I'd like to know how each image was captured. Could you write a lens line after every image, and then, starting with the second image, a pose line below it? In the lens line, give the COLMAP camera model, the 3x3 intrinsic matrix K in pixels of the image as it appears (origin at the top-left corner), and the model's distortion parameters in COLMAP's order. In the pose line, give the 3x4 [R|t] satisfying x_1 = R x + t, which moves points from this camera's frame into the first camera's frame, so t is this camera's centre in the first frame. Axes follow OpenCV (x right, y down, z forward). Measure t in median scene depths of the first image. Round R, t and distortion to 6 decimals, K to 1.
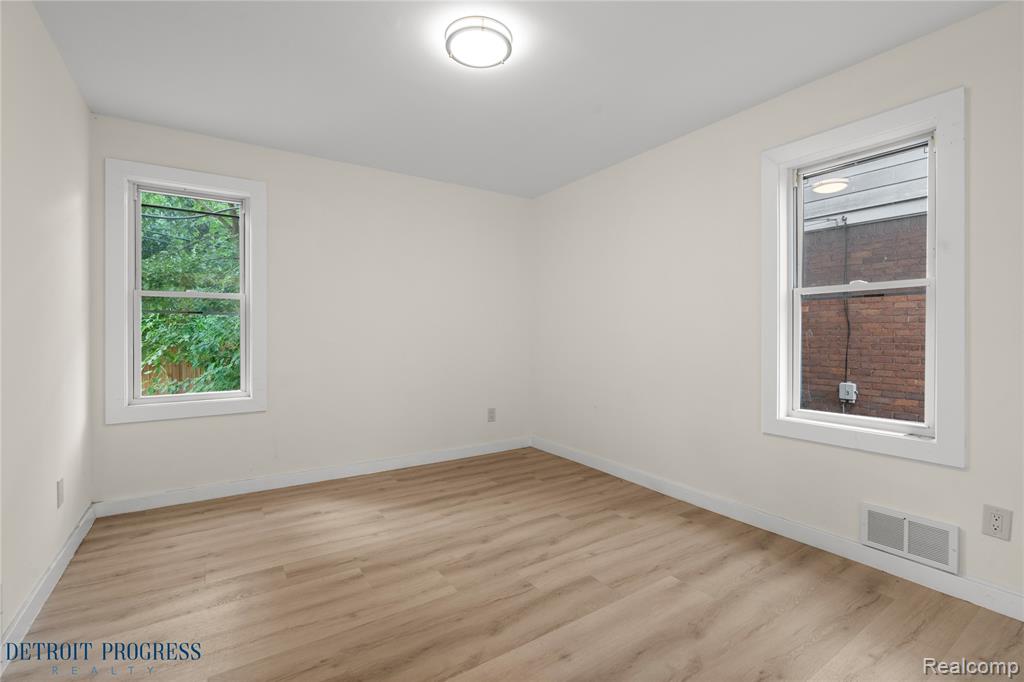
lens RADIAL K [[459.1, 0, 513.0], [0, 459.1, 333.9], [0, 0, 1]] dist [0.002140, 0.000473]
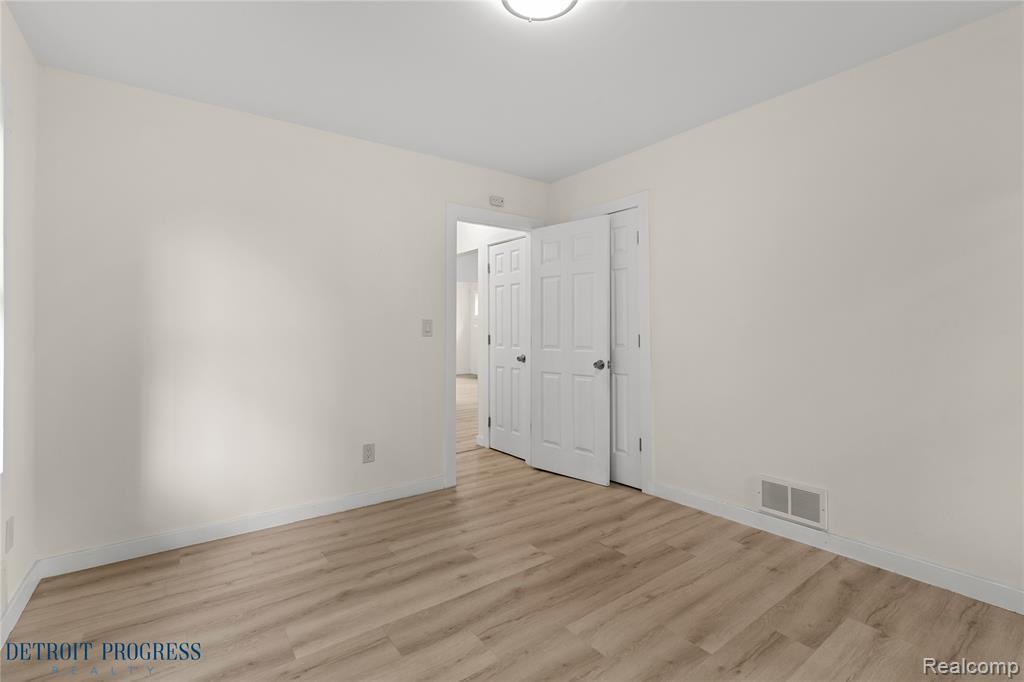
lens RADIAL K [[459.1, 0, 513.0], [0, 459.1, 333.9], [0, 0, 1]] dist [0.002140, 0.000473]
pose [[-0.999114, 0.008569, -0.041209, 0.012328], [0.008335, 0.999948, 0.005838, -0.015085], [0.041257, 0.005489, -0.999133, 1.949582]]
